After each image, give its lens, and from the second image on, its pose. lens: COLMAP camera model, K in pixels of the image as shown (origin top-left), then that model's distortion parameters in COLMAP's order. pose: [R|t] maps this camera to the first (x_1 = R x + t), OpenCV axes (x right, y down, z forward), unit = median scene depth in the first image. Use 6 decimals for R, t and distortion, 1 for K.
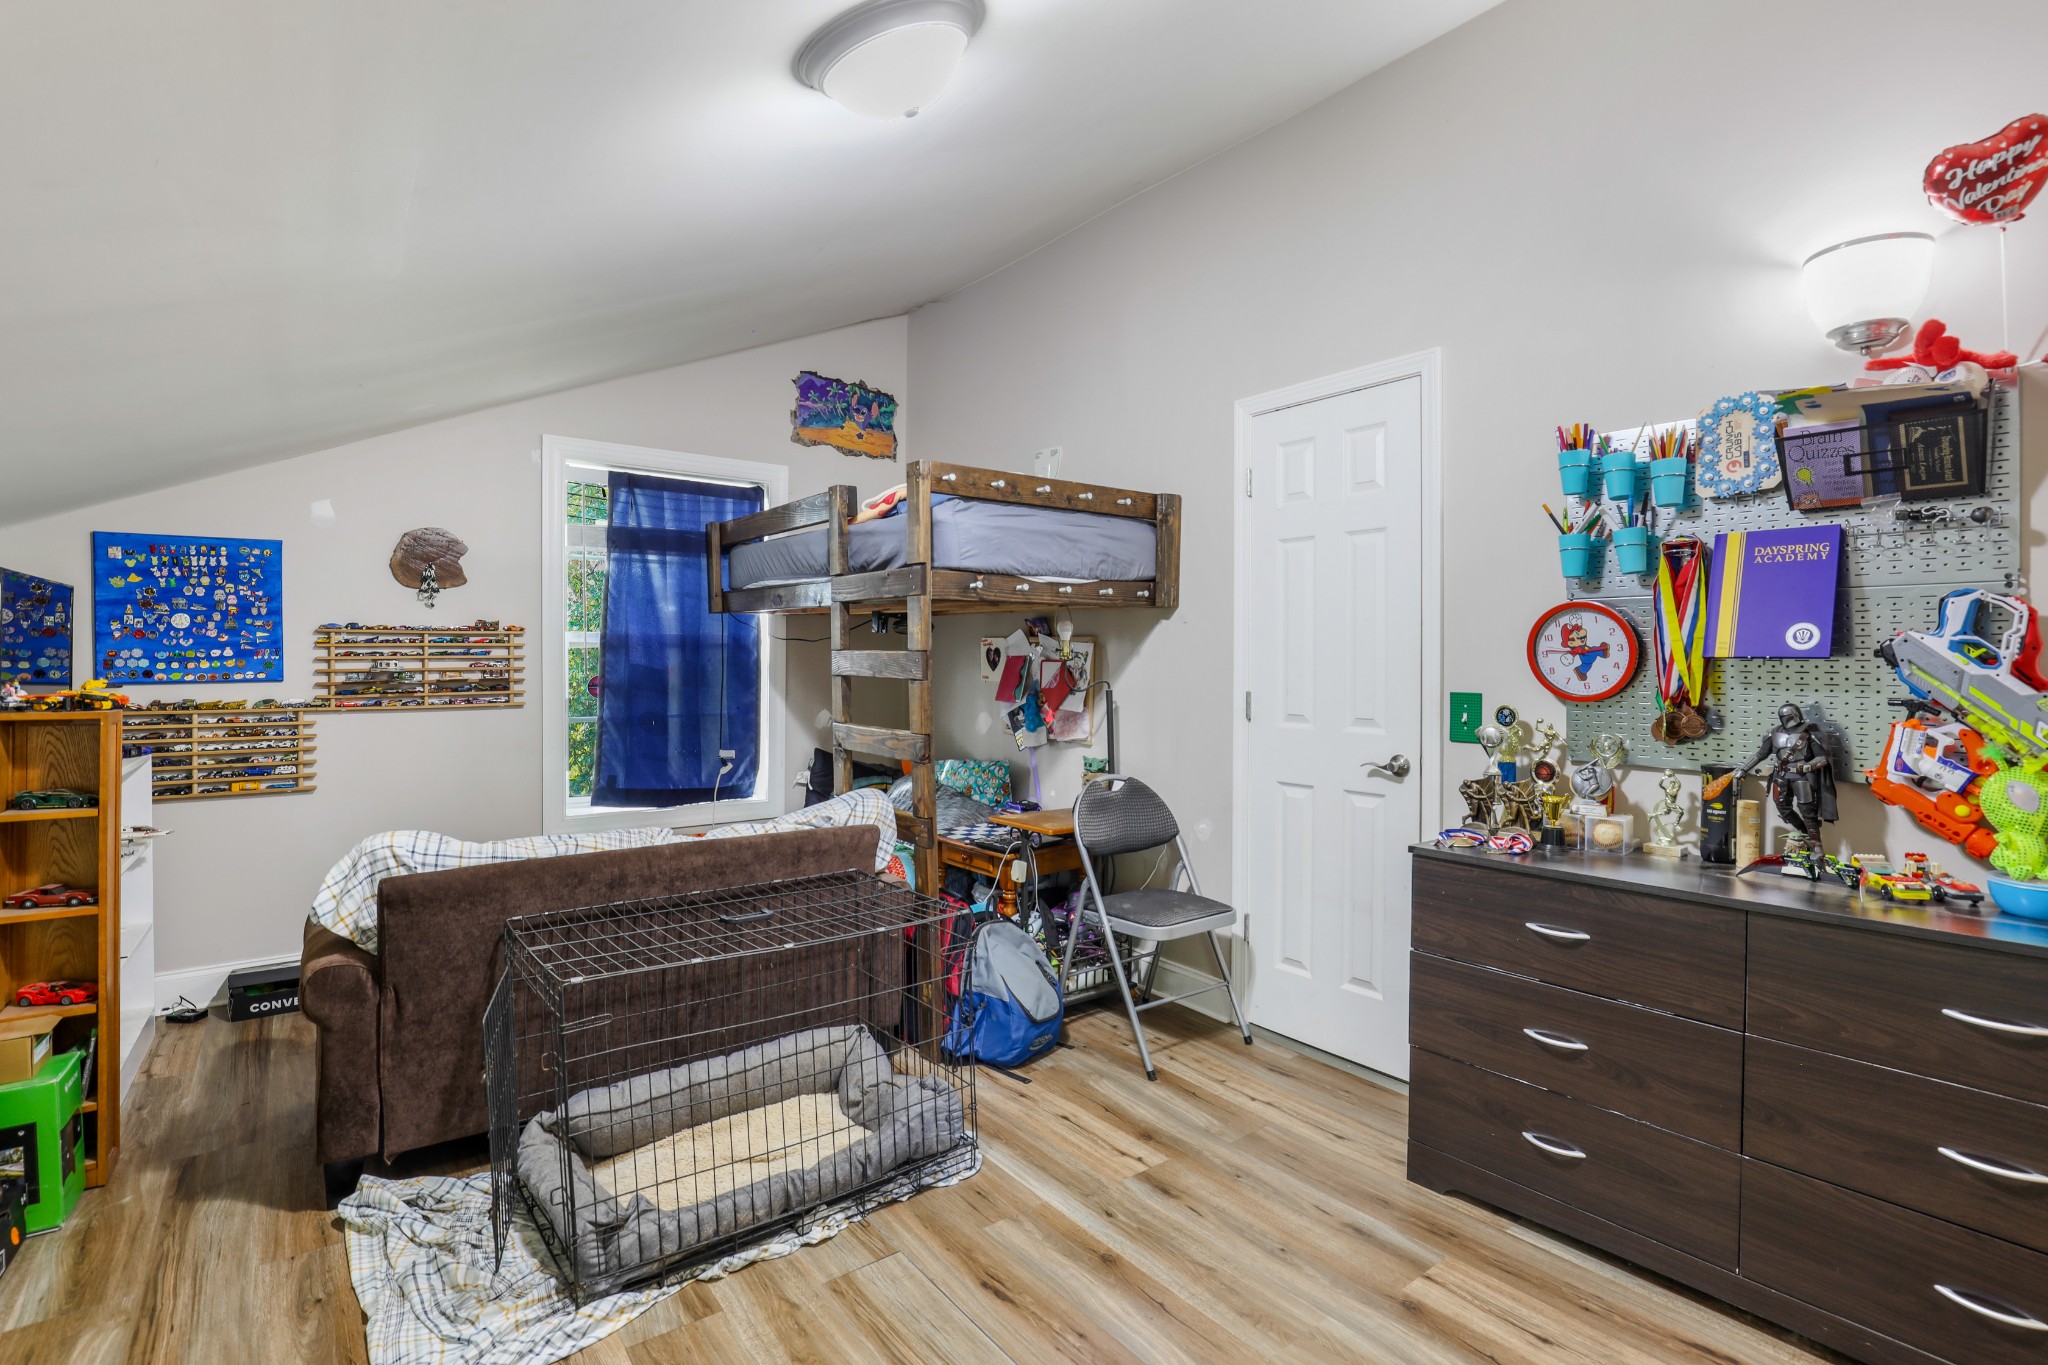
lens RADIAL K [[936.6, 0, 1024.0], [0, 936.6, 656.1], [0, 0, 1]] dist [-0.026806, 0.000782]
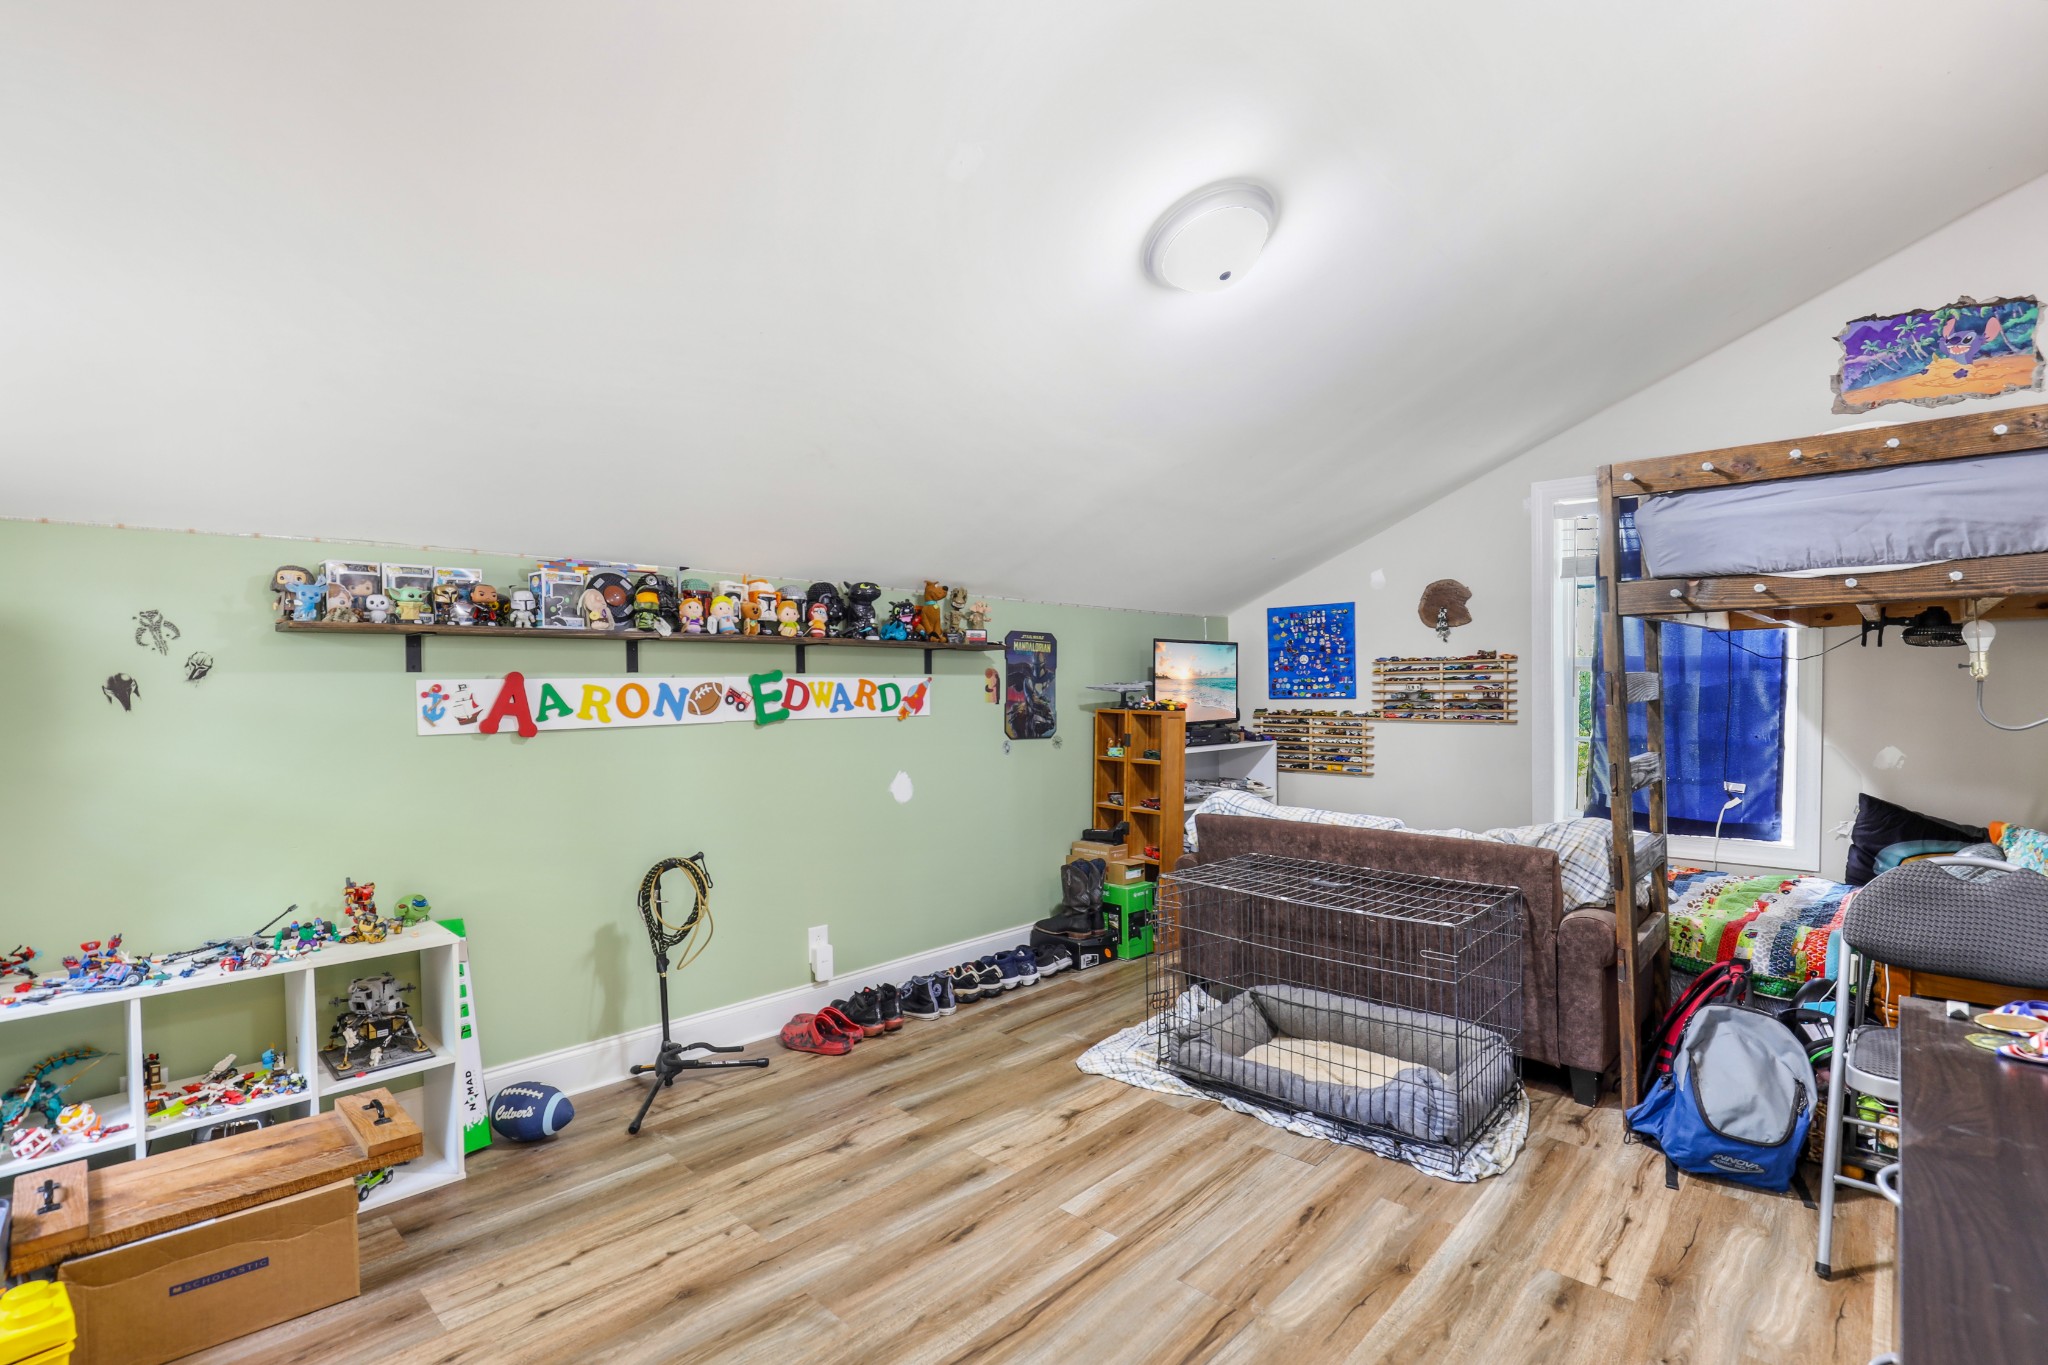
lens RADIAL K [[923.1, 0, 1024.0], [0, 923.1, 682.5], [0, 0, 1]] dist [-0.034212, 0.005453]
pose [[0.181707, -0.003860, -0.983345, 0.560668], [0.007595, 0.999968, -0.002522, 0.001896], [0.983323, -0.007010, 0.181731, 0.231185]]
